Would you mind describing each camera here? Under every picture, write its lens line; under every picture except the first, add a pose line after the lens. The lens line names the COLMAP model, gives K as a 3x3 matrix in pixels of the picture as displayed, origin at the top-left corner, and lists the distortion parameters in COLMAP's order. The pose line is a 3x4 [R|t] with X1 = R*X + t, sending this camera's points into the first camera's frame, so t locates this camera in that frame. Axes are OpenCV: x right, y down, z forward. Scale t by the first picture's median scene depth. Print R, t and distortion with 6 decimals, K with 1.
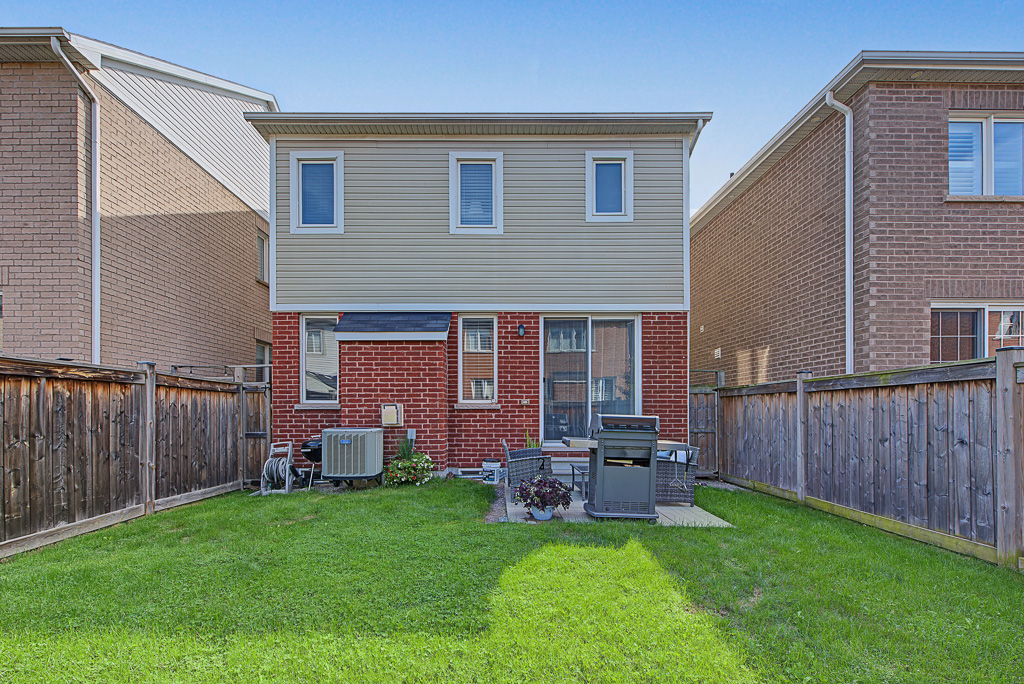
lens RADIAL K [[410.2, 0, 505.6], [0, 410.2, 411.0], [0, 0, 1]] dist [-0.000706, -0.001370]
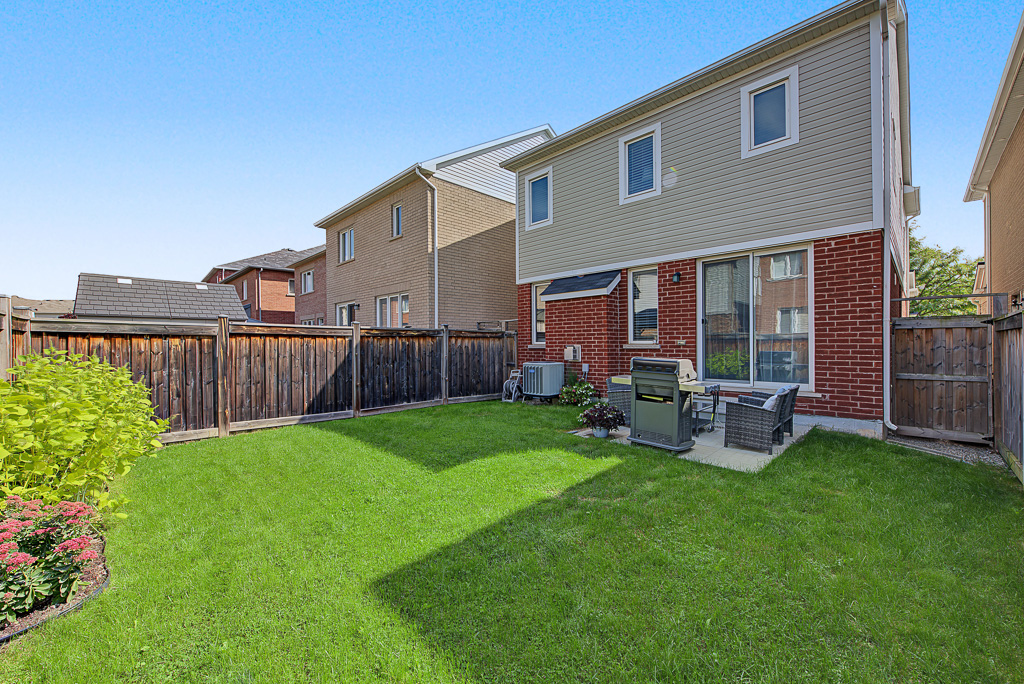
lens RADIAL K [[410.2, 0, 548.4], [0, 410.2, 342.0], [0, 0, 1]] dist [-0.000706, -0.001370]
pose [[0.729355, -0.004399, -0.684122, 0.580744], [0.004599, 0.999988, -0.001527, -0.024714], [0.684120, -0.002032, 0.729366, -0.042129]]
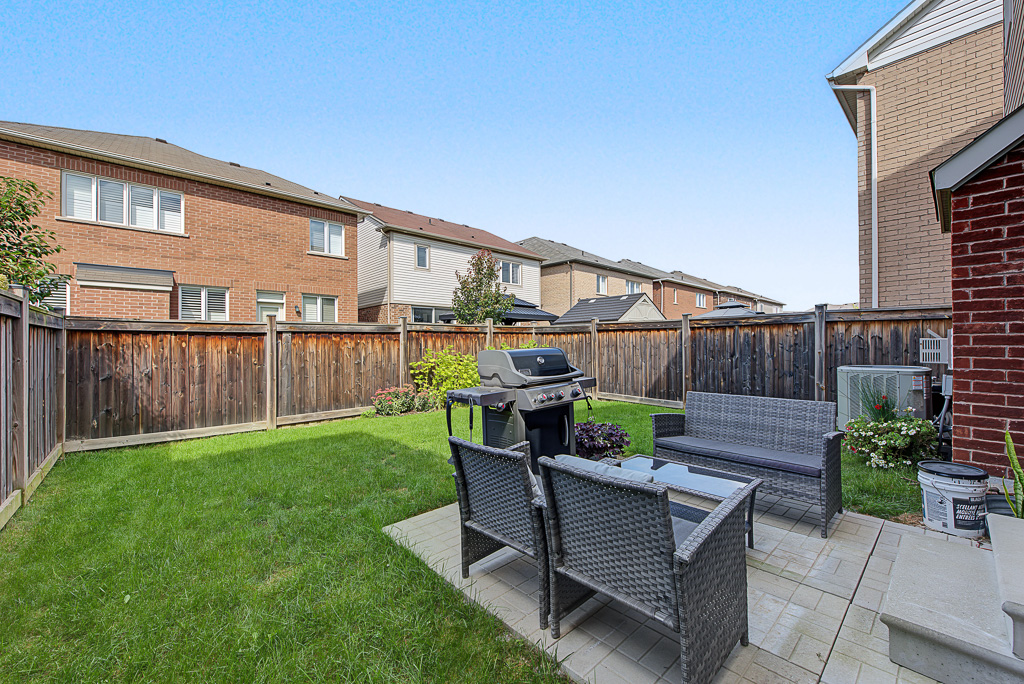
lens RADIAL K [[410.2, 0, 508.8], [0, 410.2, 343.8], [0, 0, 1]] dist [-0.000706, -0.001370]
pose [[-0.754013, -0.003561, -0.656849, 0.511074], [0.002486, 0.999963, -0.008275, 0.007715], [0.656854, -0.007872, -0.753976, 0.993965]]
